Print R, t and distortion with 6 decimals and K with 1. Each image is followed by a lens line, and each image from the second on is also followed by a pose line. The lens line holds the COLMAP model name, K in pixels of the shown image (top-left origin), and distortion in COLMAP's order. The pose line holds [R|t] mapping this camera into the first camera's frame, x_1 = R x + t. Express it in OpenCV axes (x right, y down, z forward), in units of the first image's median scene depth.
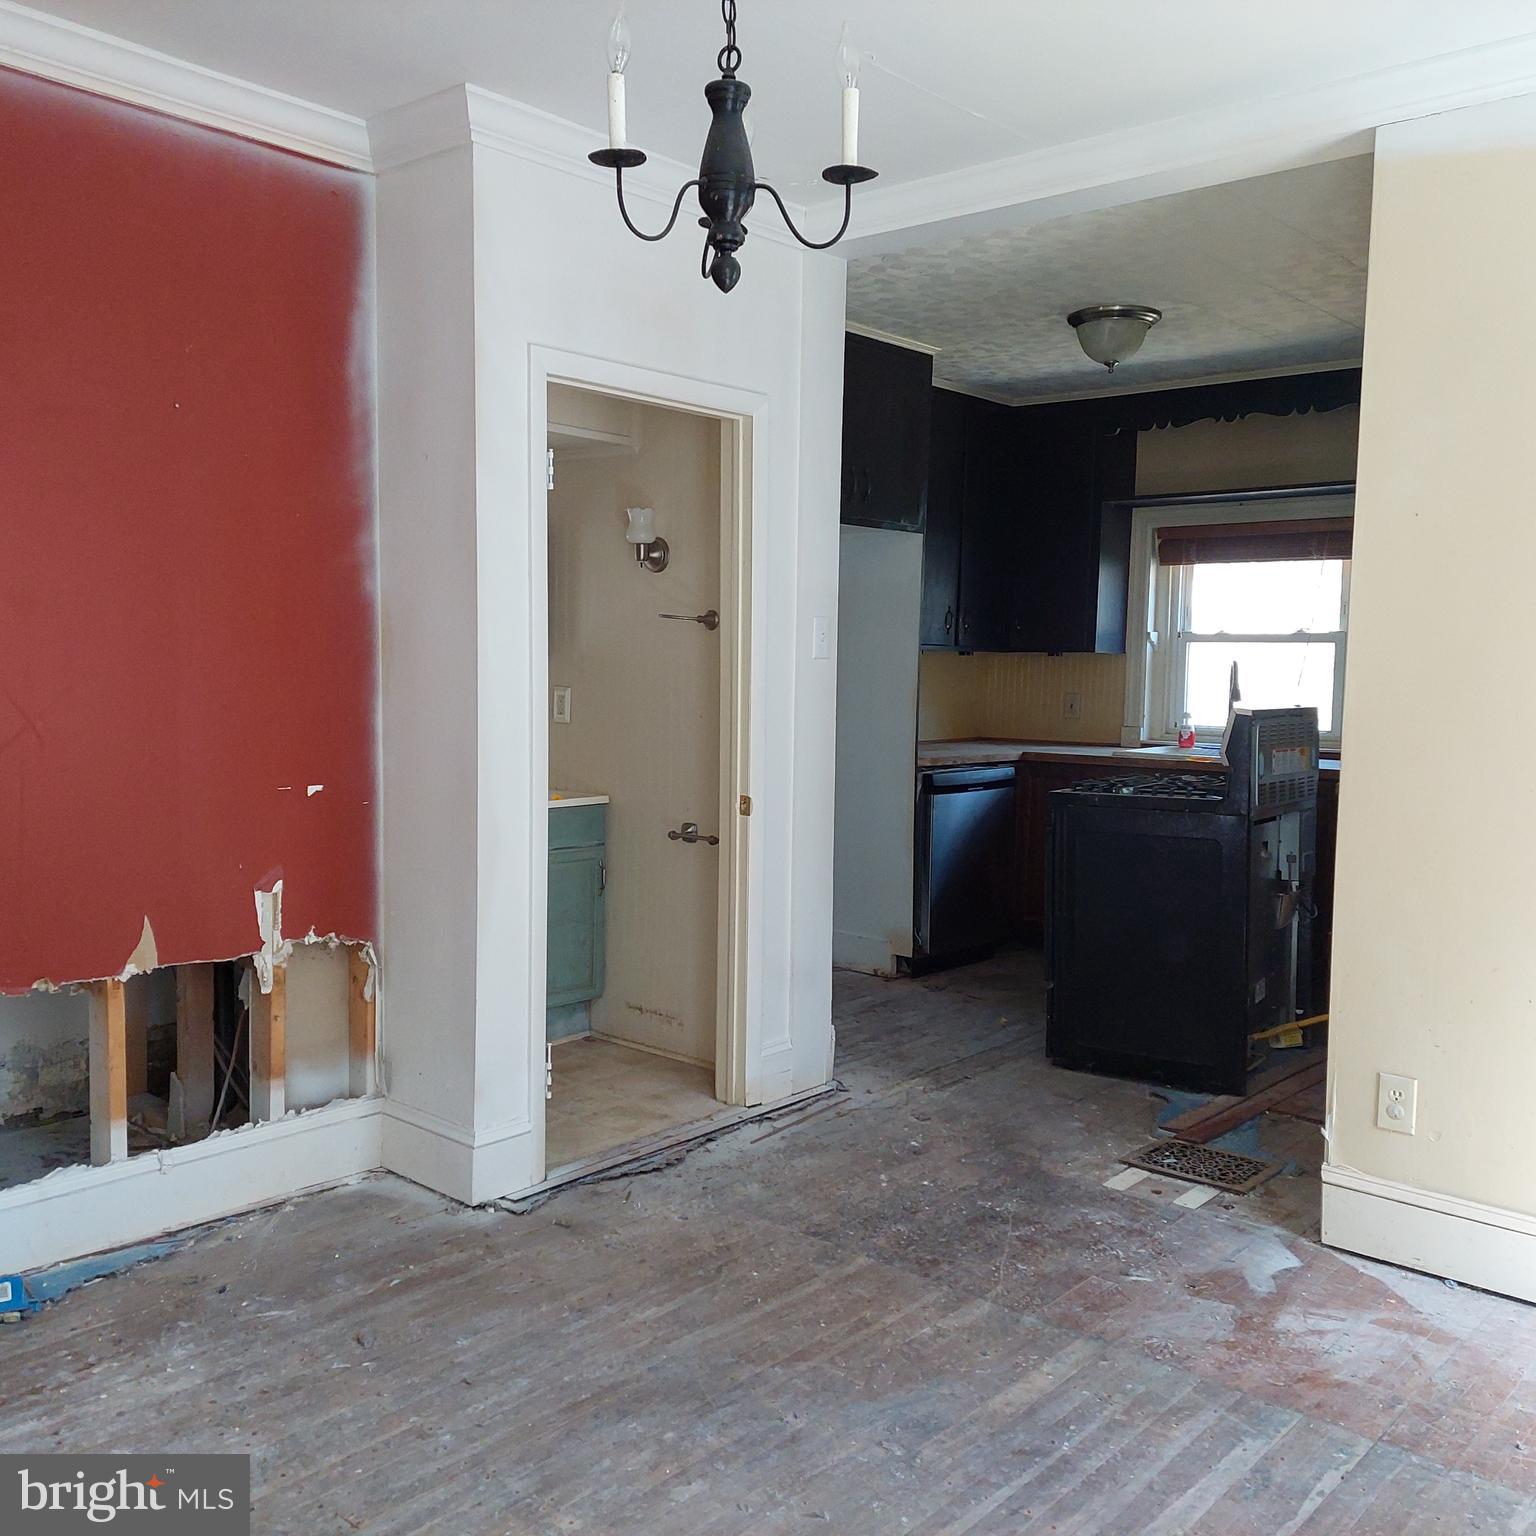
lens RADIAL K [[1479.1, 0, 771.3], [0, 1479.1, 774.7], [0, 0, 1]] dist [0.133500, -0.205174]
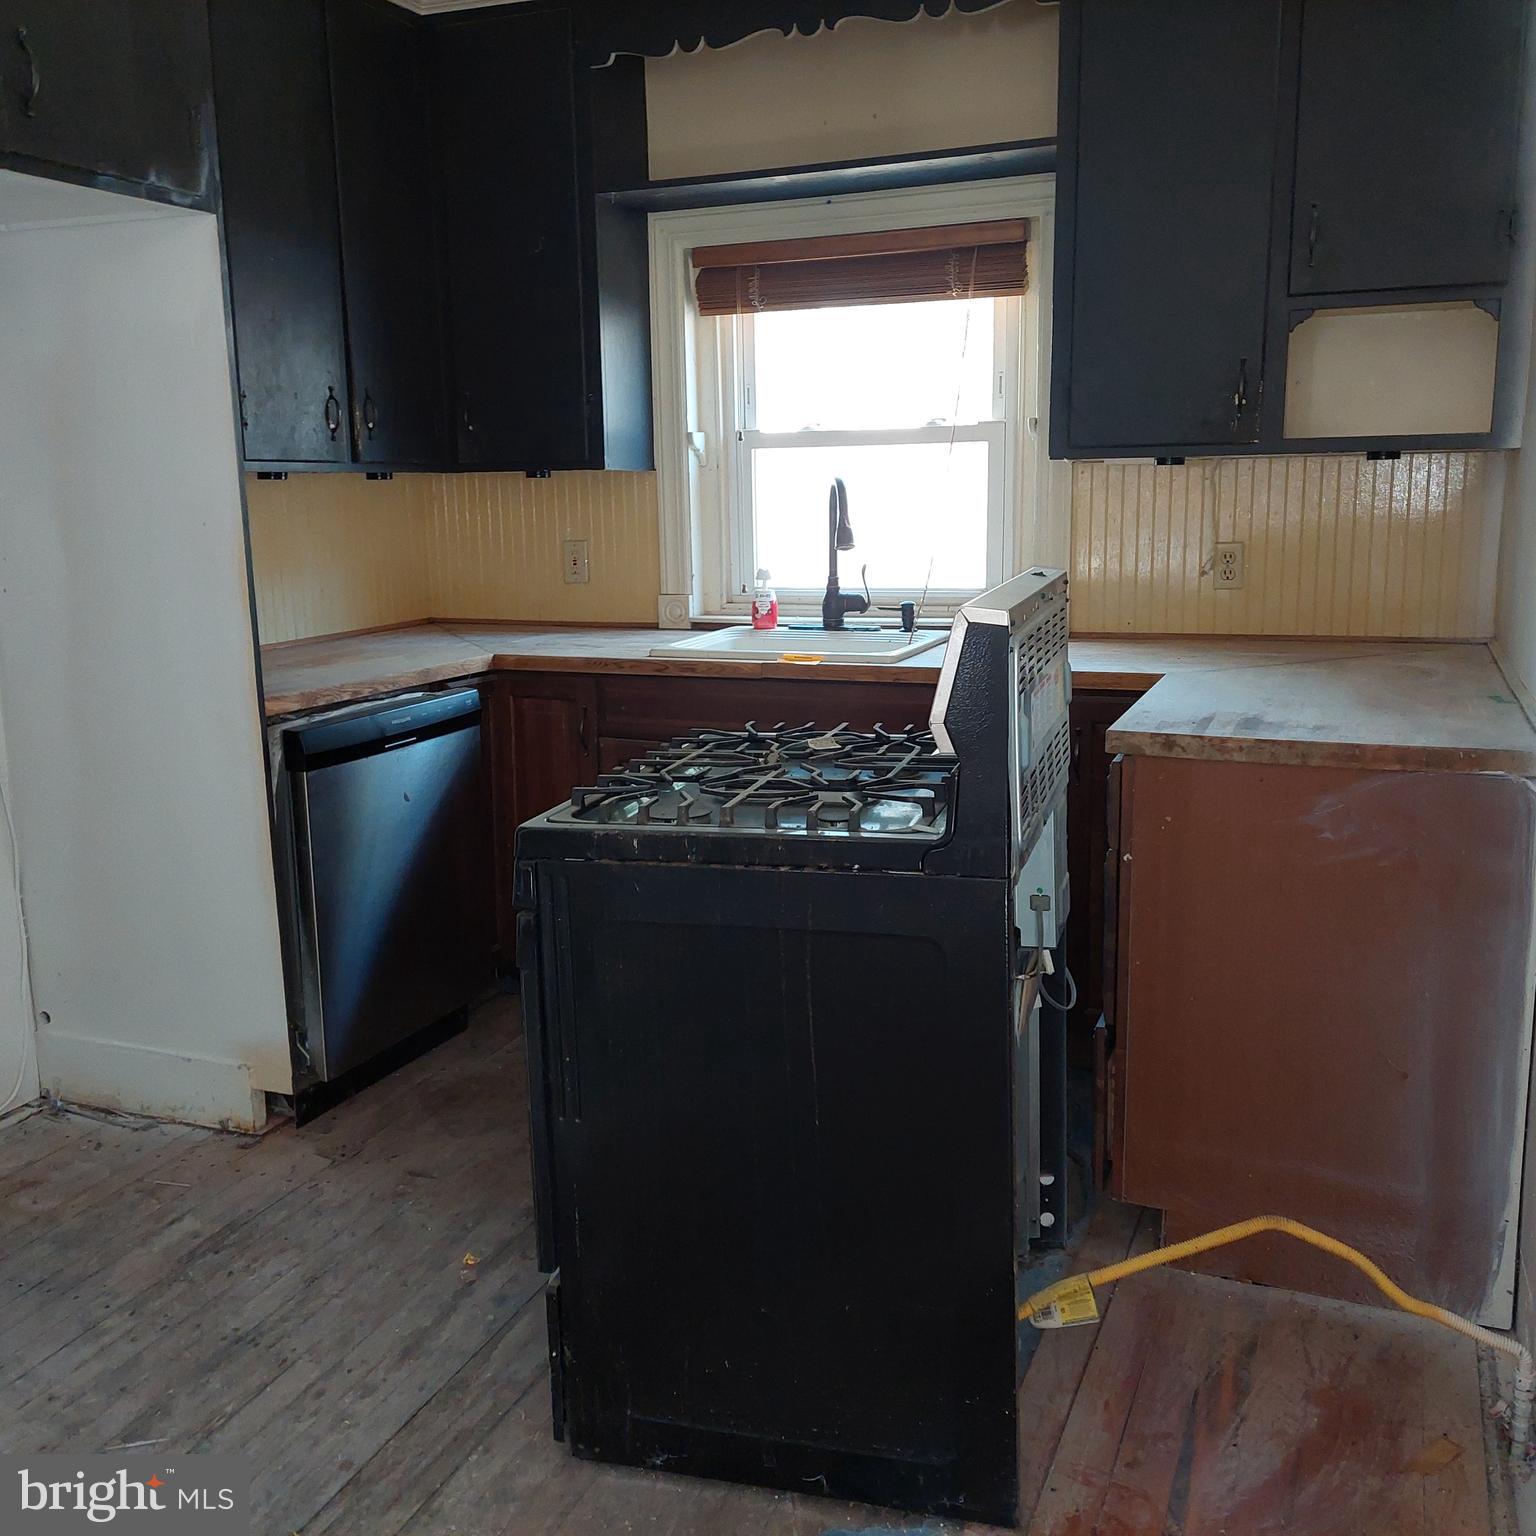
lens RADIAL K [[1479.1, 0, 771.3], [0, 1479.1, 774.7], [0, 0, 1]] dist [0.133500, -0.205174]
pose [[0.948362, -0.094682, 0.302730, 0.097948], [0.057552, 0.989931, 0.129319, -0.038022], [-0.311926, -0.105219, 0.944262, 0.446933]]
